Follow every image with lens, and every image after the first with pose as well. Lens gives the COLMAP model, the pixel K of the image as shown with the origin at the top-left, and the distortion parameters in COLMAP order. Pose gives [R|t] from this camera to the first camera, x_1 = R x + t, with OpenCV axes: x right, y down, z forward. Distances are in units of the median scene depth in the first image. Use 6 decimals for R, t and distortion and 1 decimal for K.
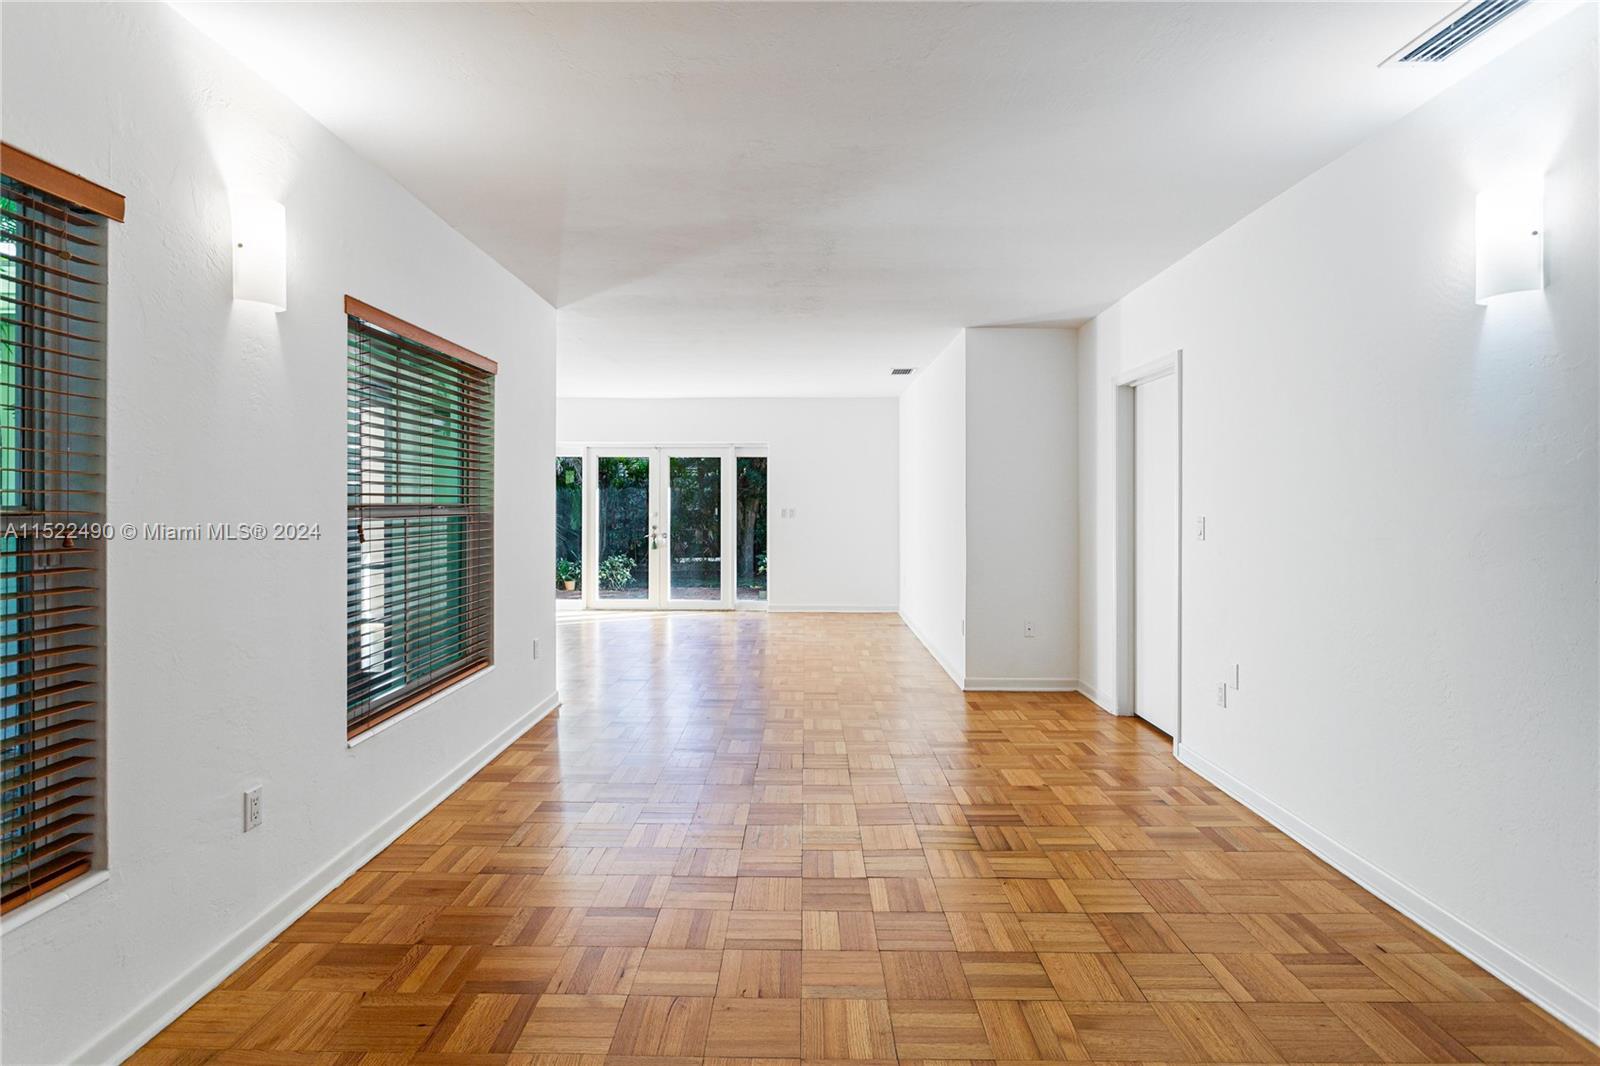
lens RADIAL K [[785.6, 0, 799.6], [0, 785.6, 510.1], [0, 0, 1]] dist [-0.009828, 0.005406]
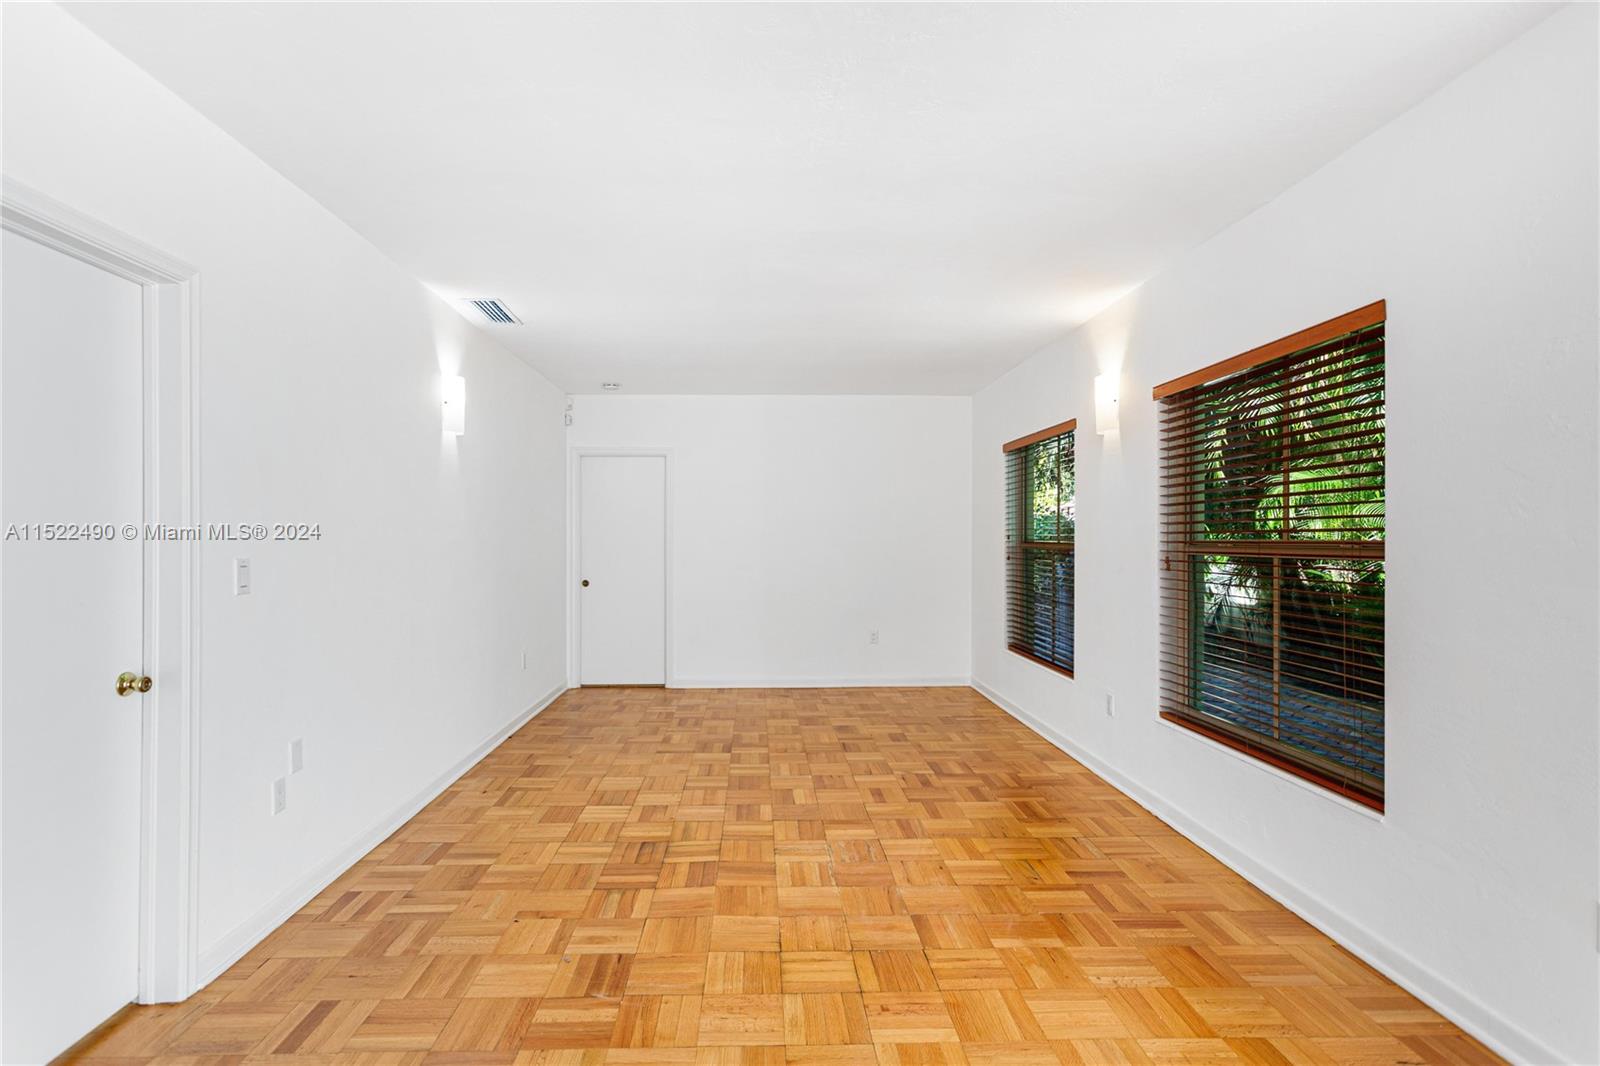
lens RADIAL K [[773.7, 0, 767.3], [0, 773.7, 533.1], [0, 0, 1]] dist [0.004507, 0.003521]
pose [[-0.999781, -0.003309, -0.020671, 0.097848], [-0.003323, 0.999994, 0.000660, -0.015670], [0.020668, 0.000729, -0.999786, 1.823613]]
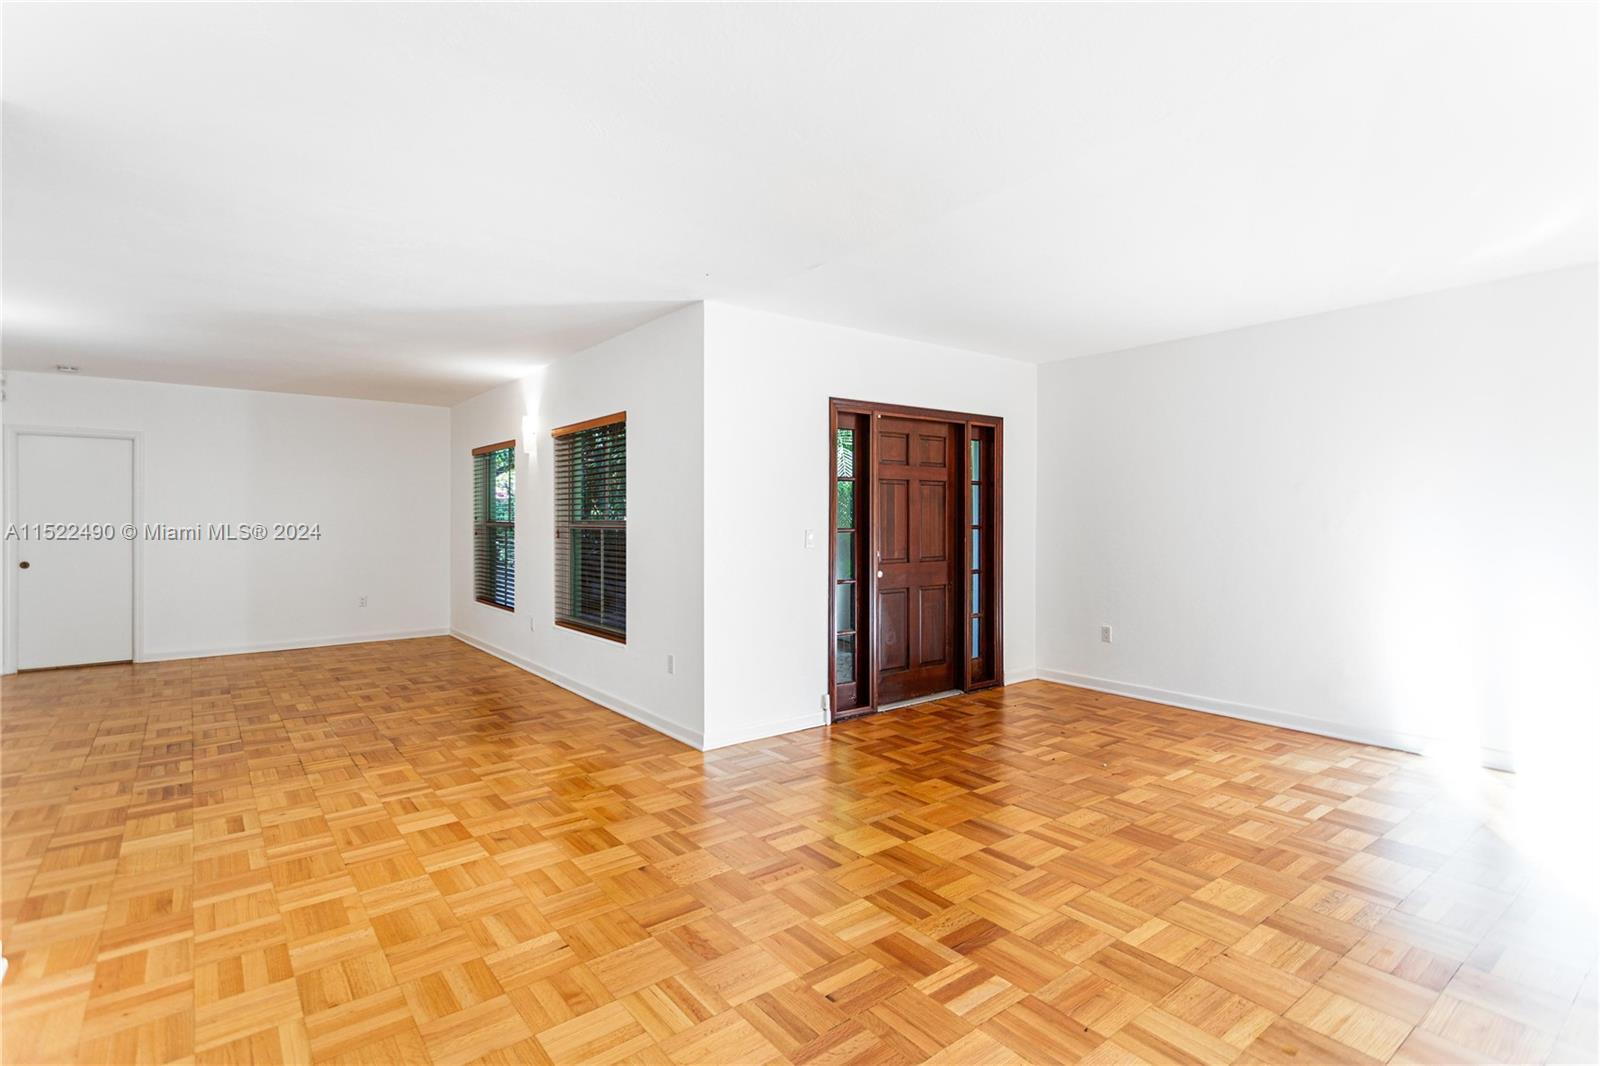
lens RADIAL K [[773.7, 0, 793.5], [0, 773.7, 525.5], [0, 0, 1]] dist [0.004507, 0.003521]
pose [[-0.786716, 0.000930, -0.617314, 0.211958], [-0.008524, 0.999887, 0.012368, -0.021893], [0.617256, 0.014992, -0.786620, 2.527042]]
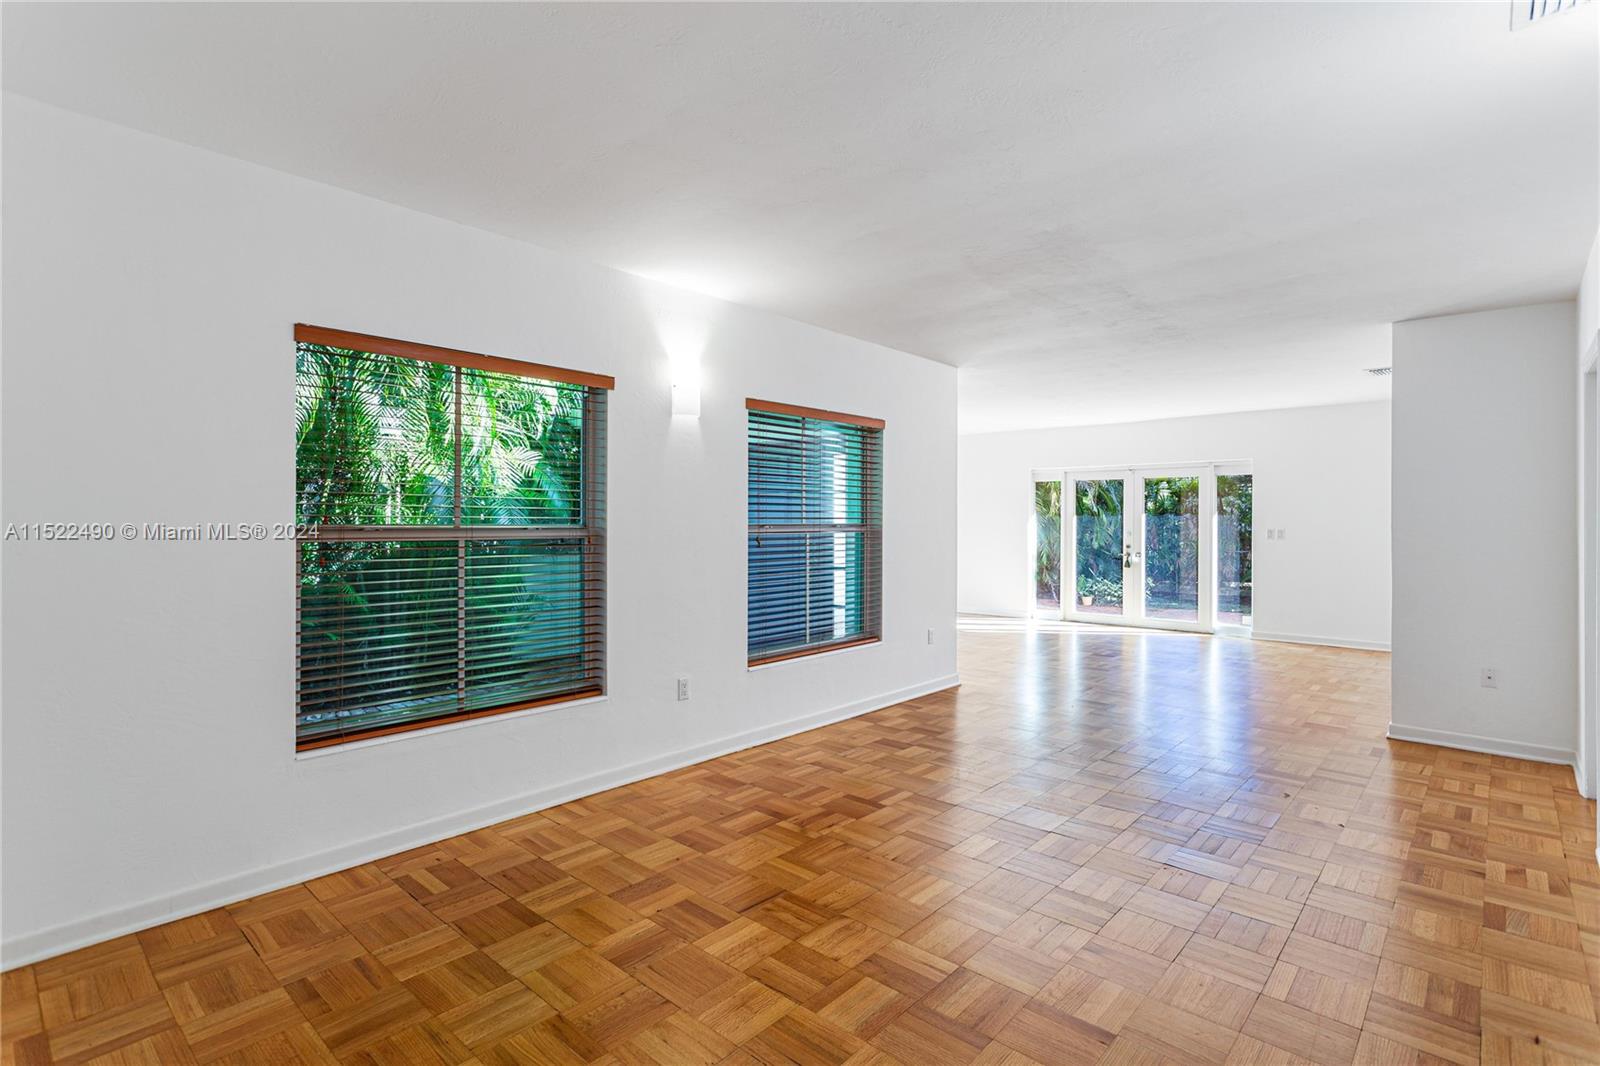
lens RADIAL K [[773.7, 0, 814.2], [0, 773.7, 526.2], [0, 0, 1]] dist [0.004507, 0.003521]
pose [[0.756501, 0.002442, -0.653988, 0.465905], [-0.005883, 0.999978, -0.003072, 0.001954], [0.653966, 0.006172, 0.756499, -0.115314]]
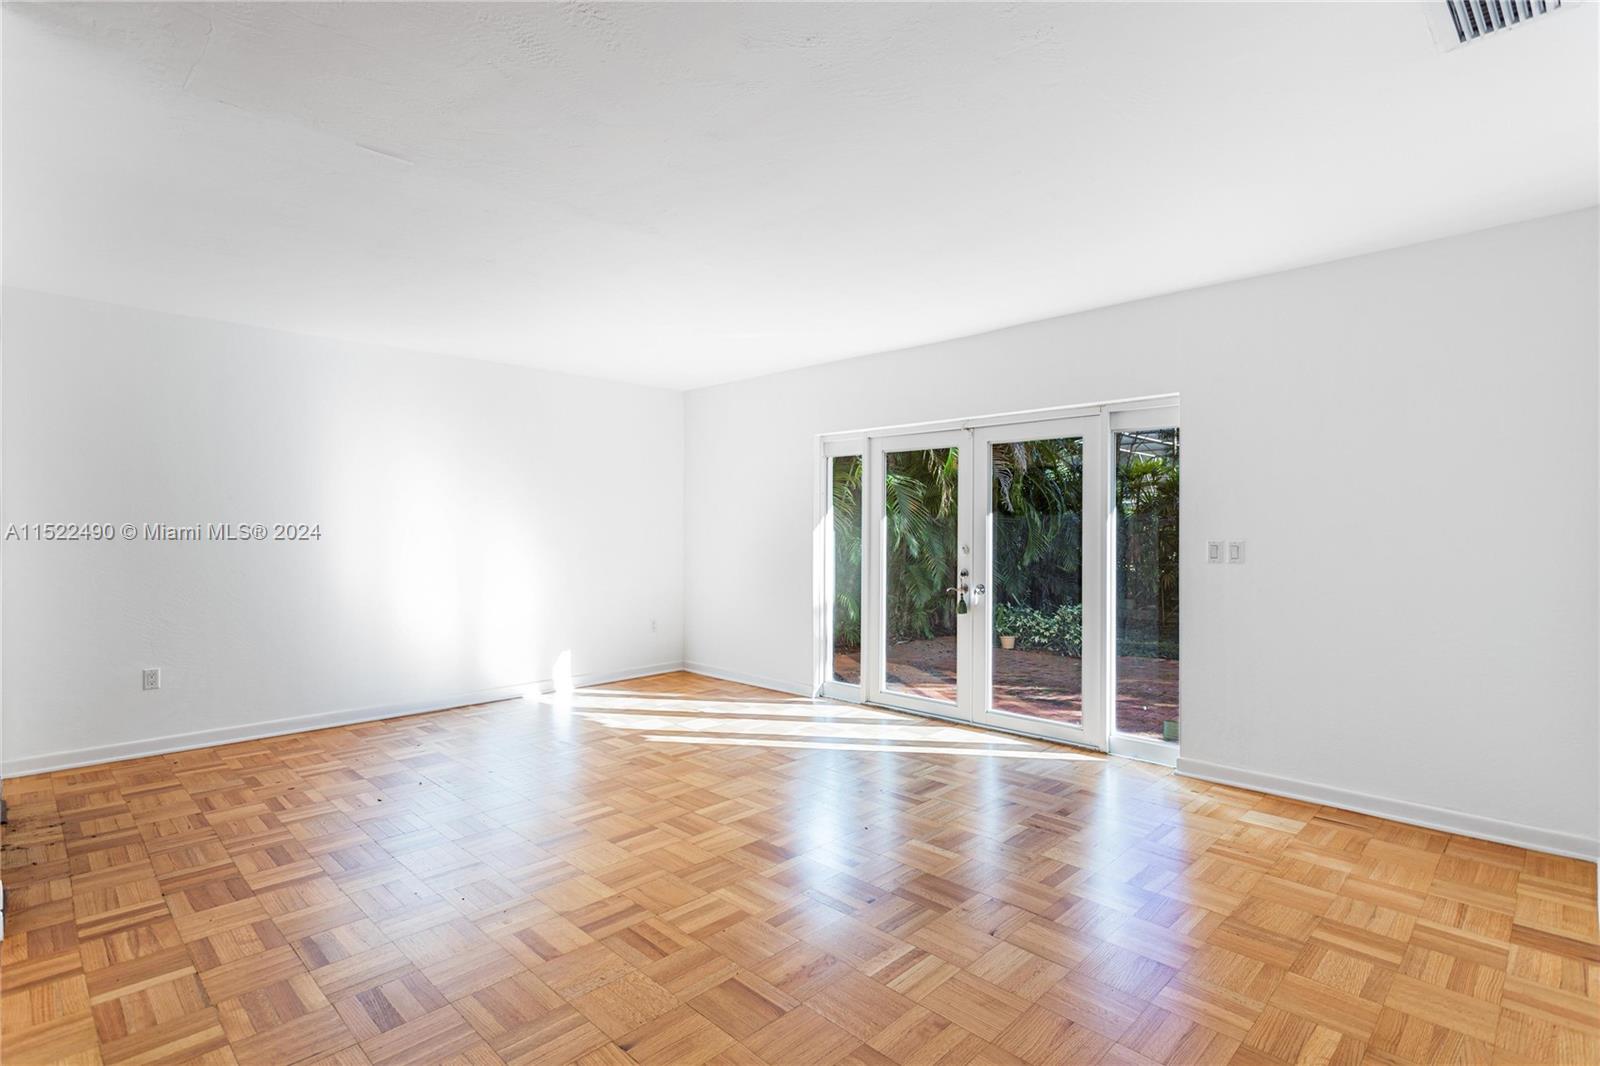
lens RADIAL K [[773.7, 0, 794.9], [0, 773.7, 544.6], [0, 0, 1]] dist [0.004507, 0.003521]
pose [[0.711691, 0.008353, -0.702442, 0.304478], [-0.001061, 0.999941, 0.010815, -0.010807], [0.702491, -0.006951, 0.711658, 1.465920]]
